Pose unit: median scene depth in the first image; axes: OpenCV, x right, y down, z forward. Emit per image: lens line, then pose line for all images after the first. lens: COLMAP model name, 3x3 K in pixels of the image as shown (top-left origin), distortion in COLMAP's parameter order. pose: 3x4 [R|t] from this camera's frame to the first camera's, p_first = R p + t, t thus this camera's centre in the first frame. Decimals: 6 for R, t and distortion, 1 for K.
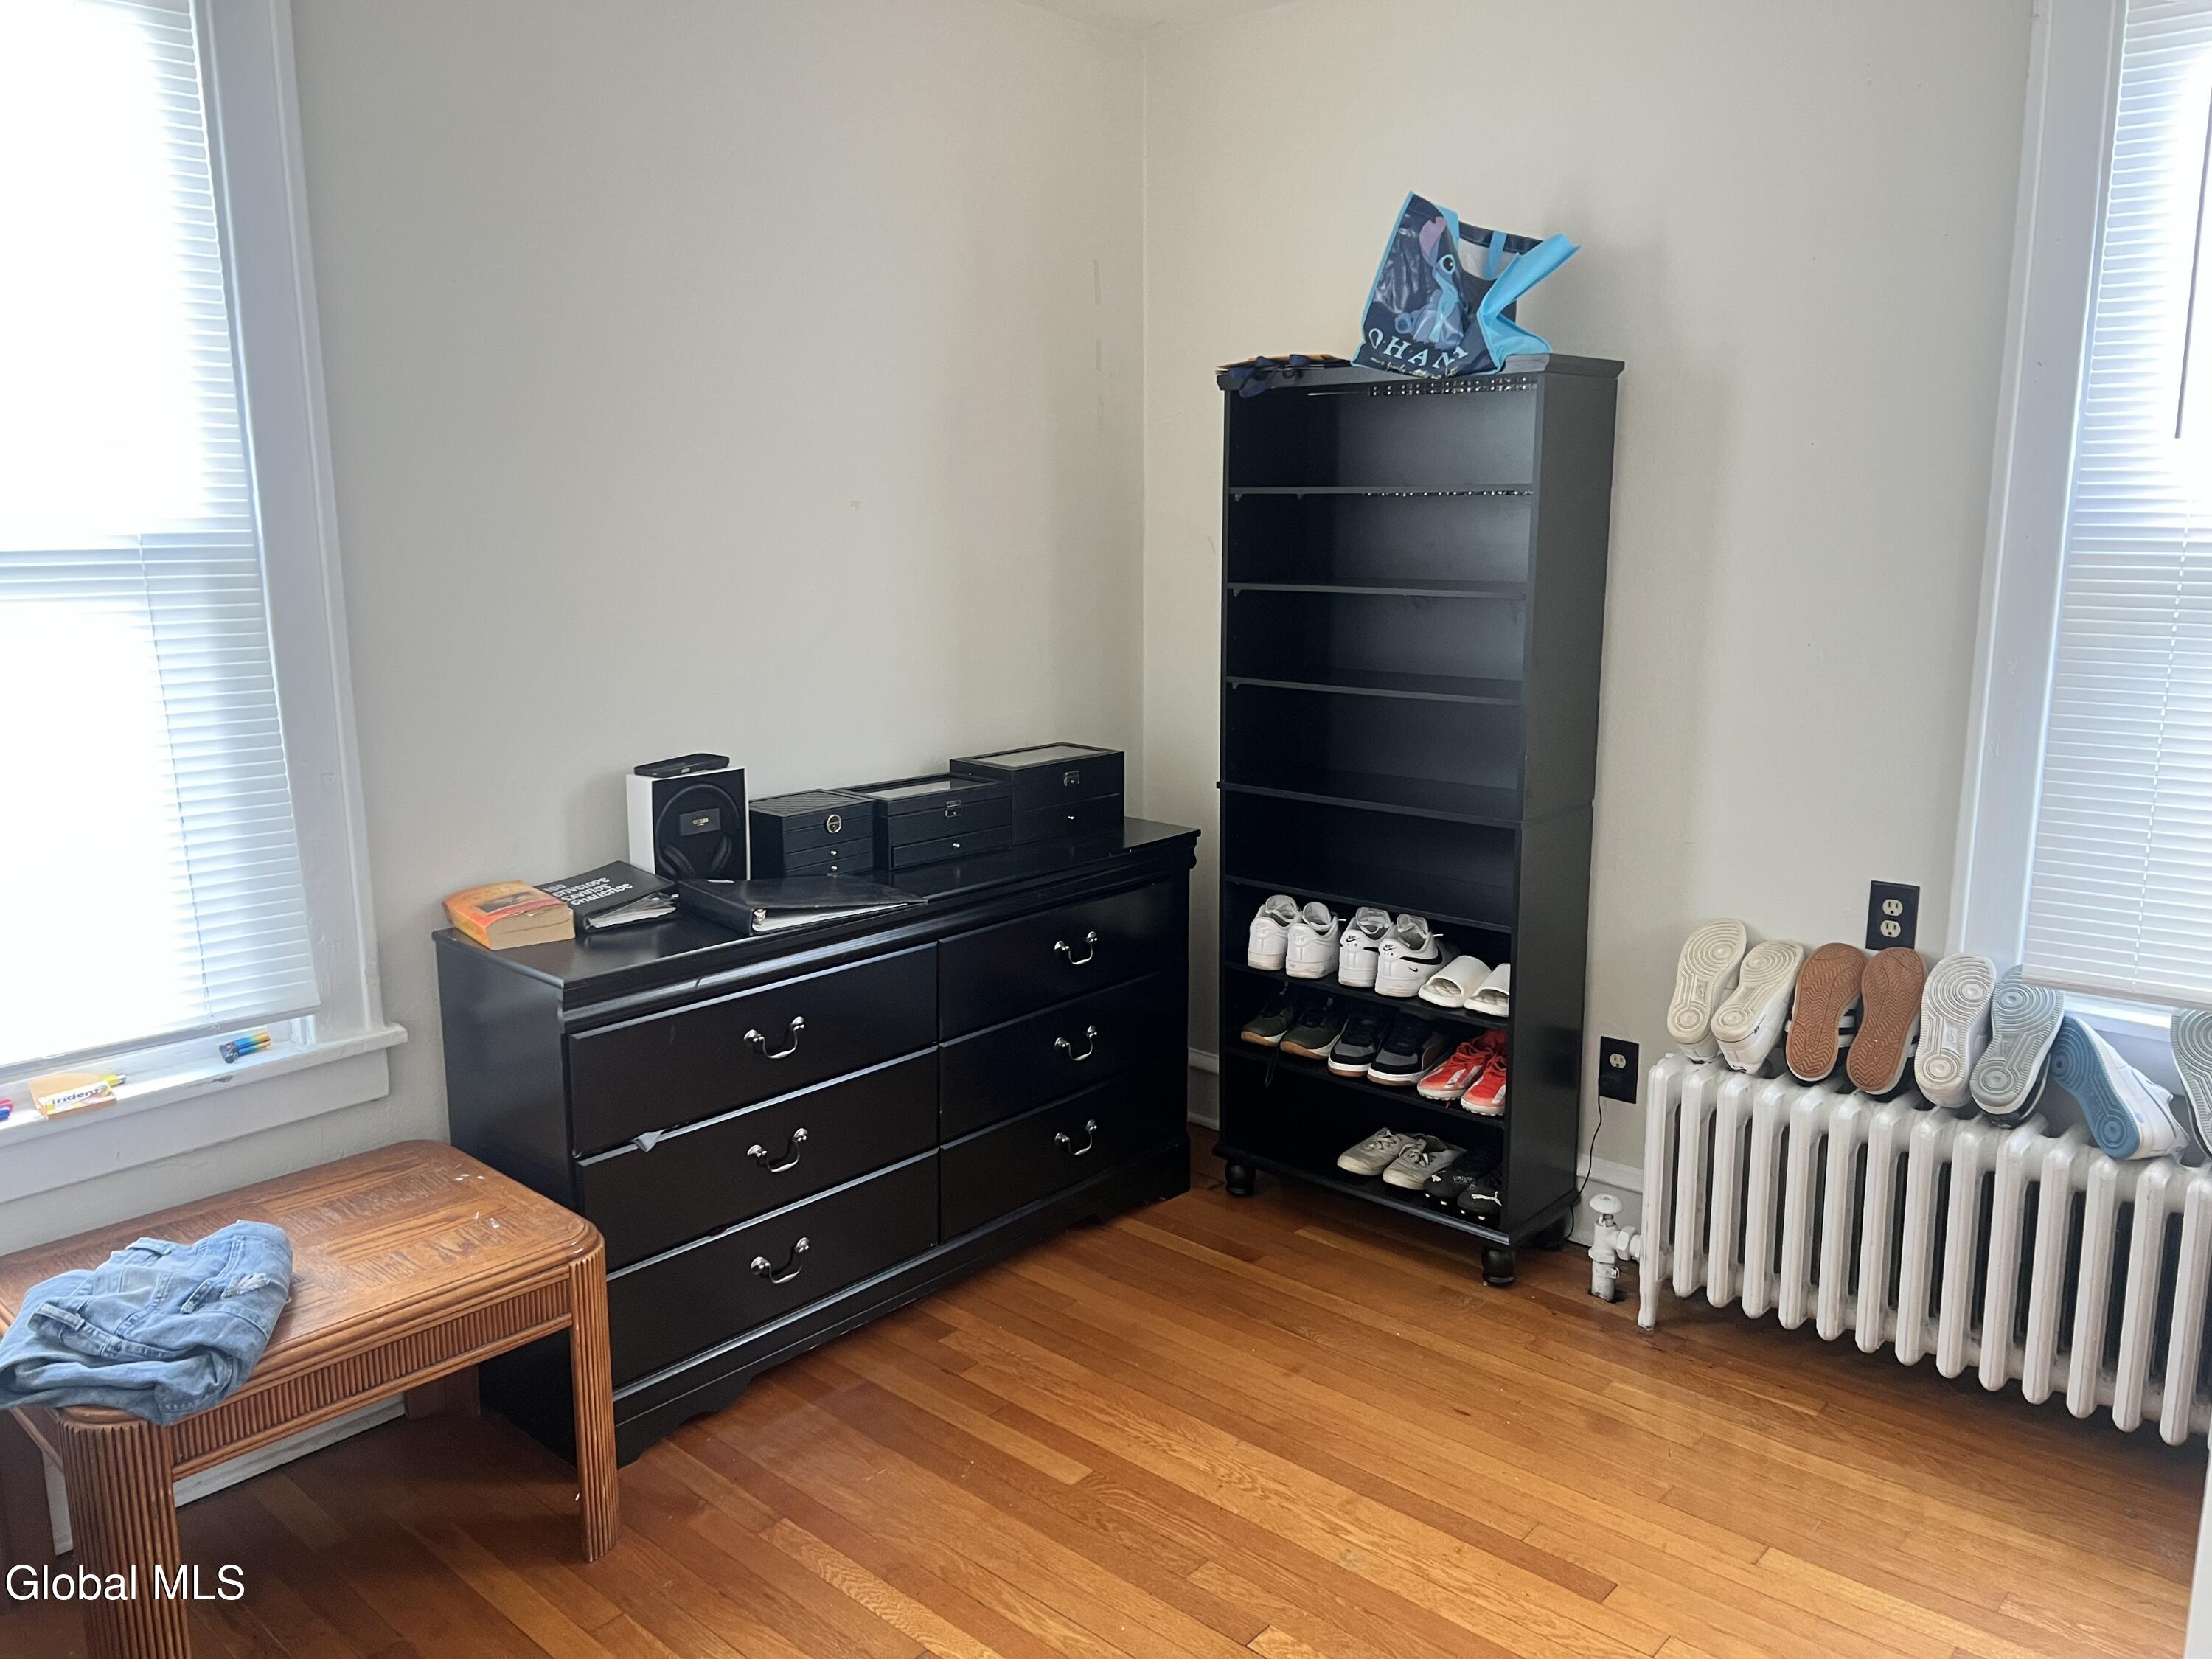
lens RADIAL K [[1664.7, 0, 1099.6], [0, 1664.7, 825.7], [0, 0, 1]] dist [0.056451, -0.058587]
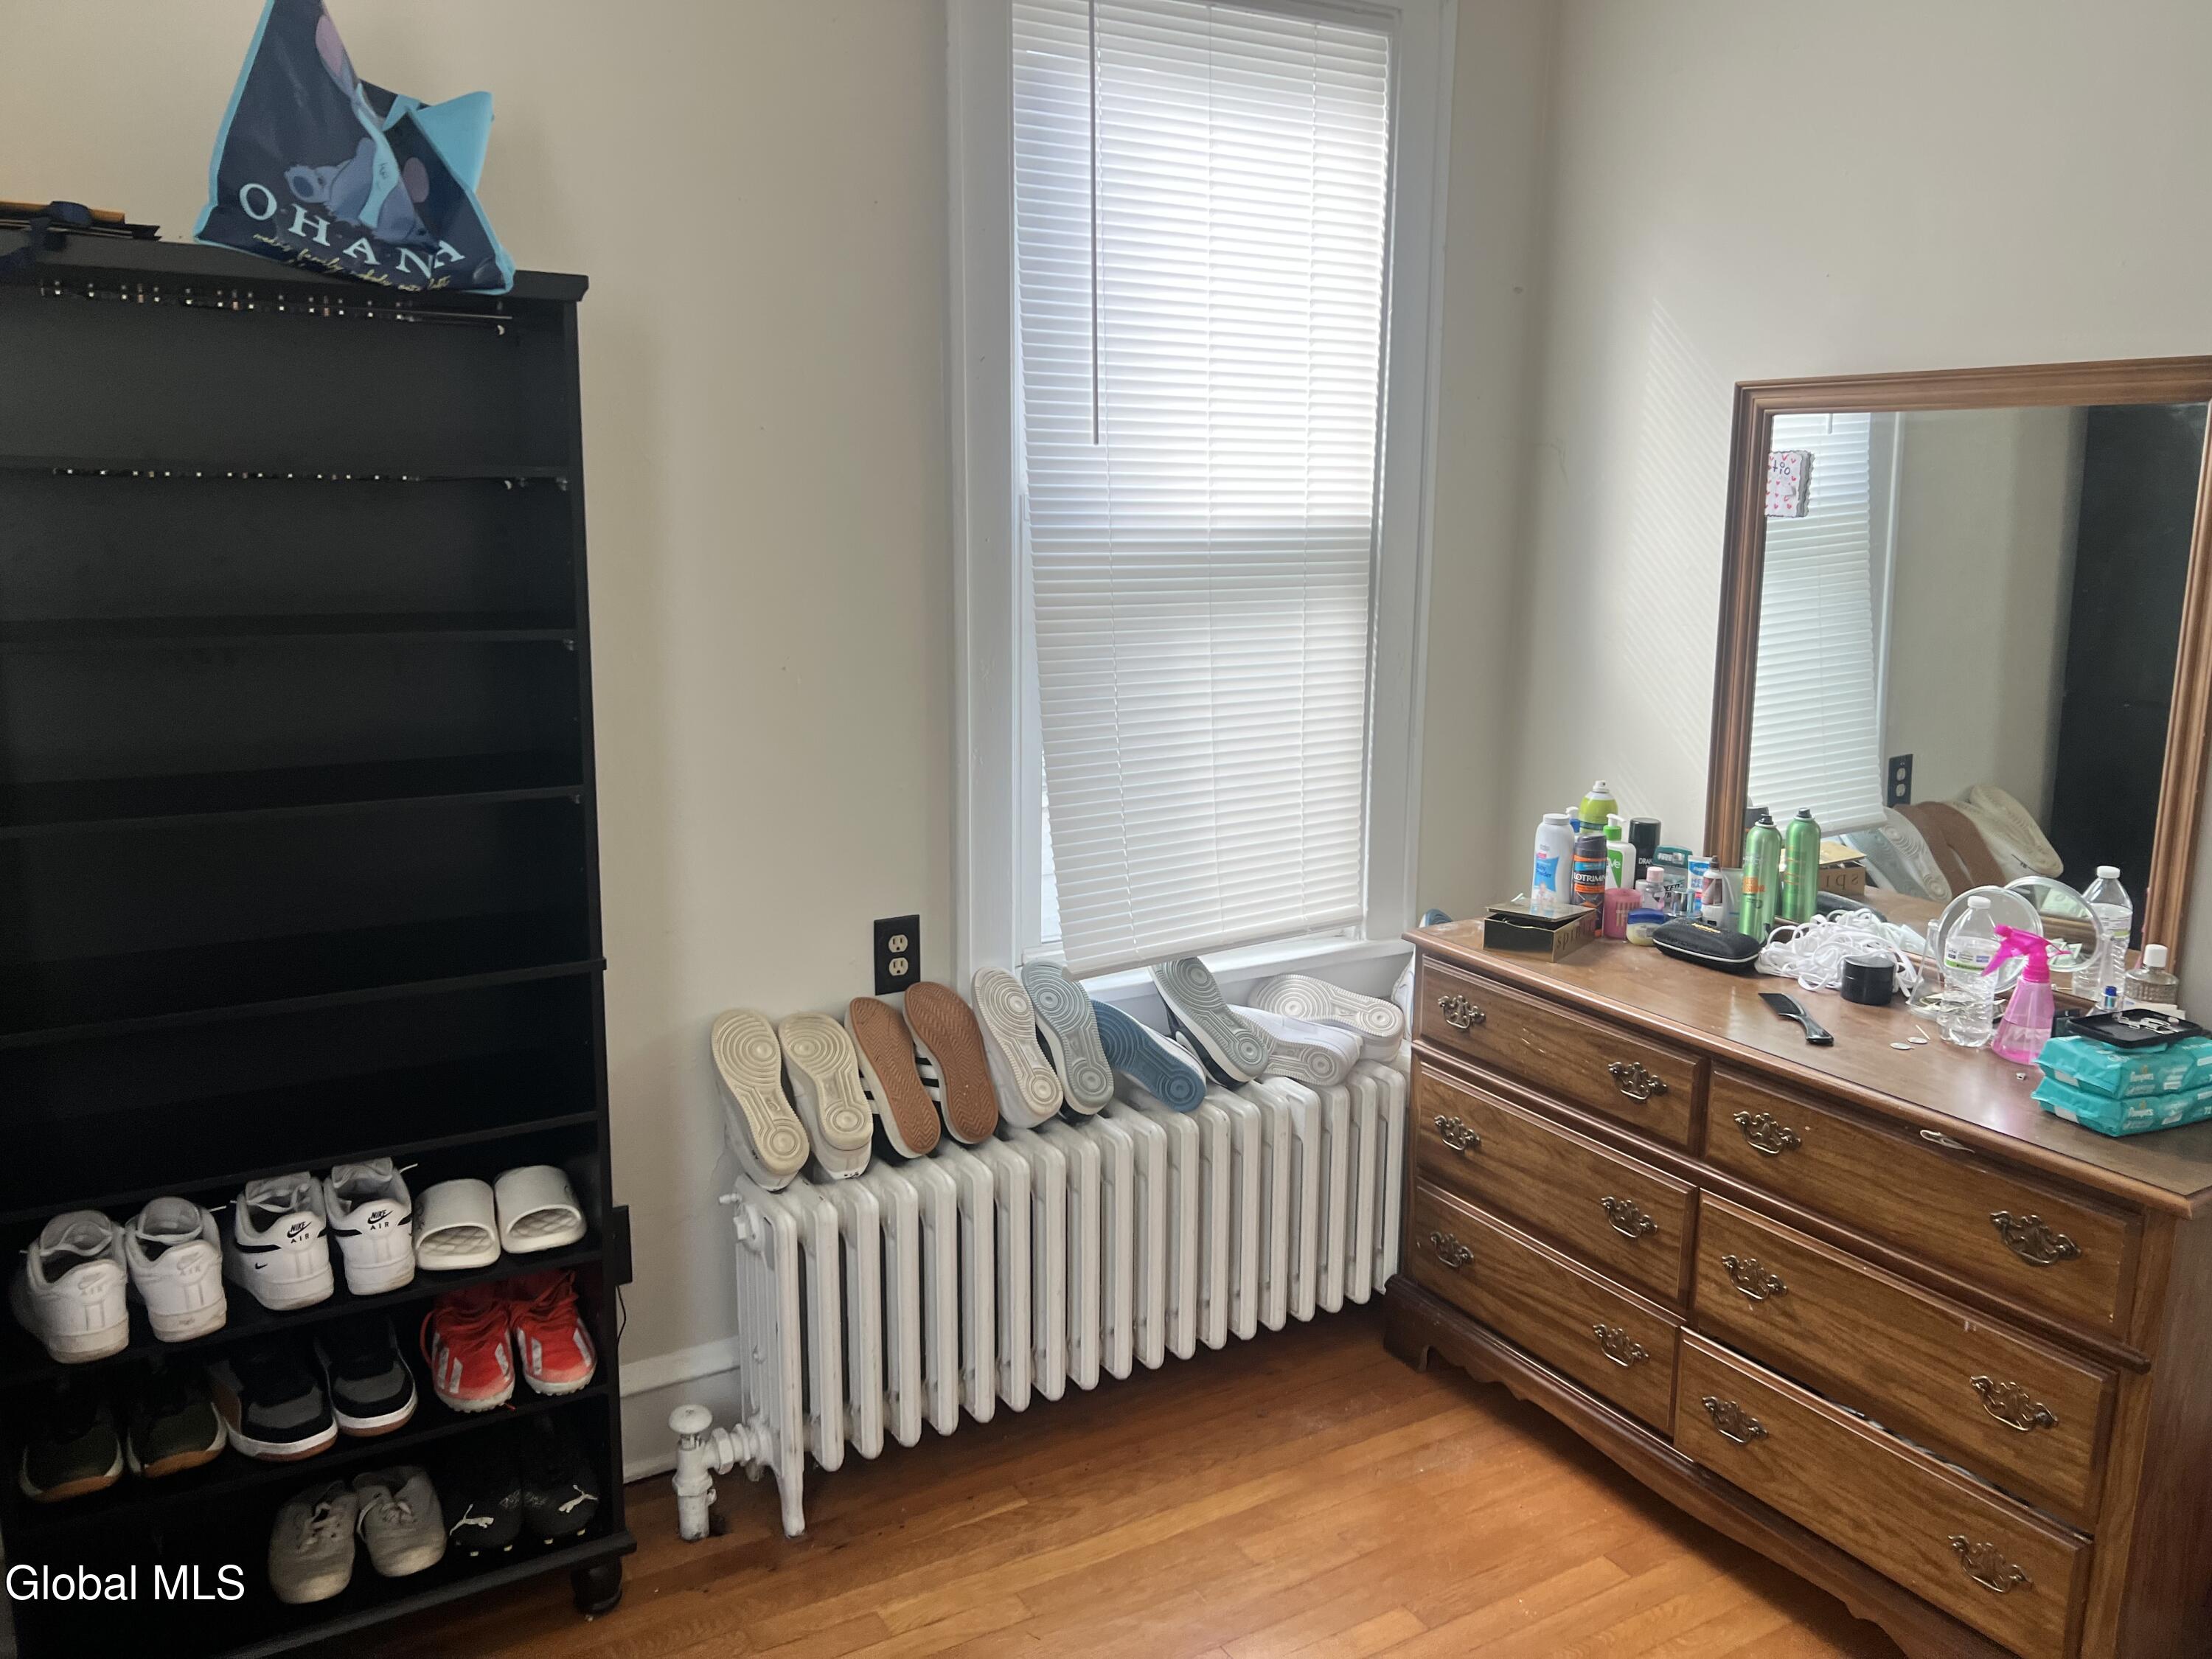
lens RADIAL K [[1664.7, 0, 1102.1], [0, 1664.7, 821.7], [0, 0, 1]] dist [0.056451, -0.058587]
pose [[0.307569, -0.179172, 0.934505, -0.324303], [0.168883, 0.976798, 0.131697, -0.114892], [-0.936419, 0.117316, 0.330692, 0.577644]]
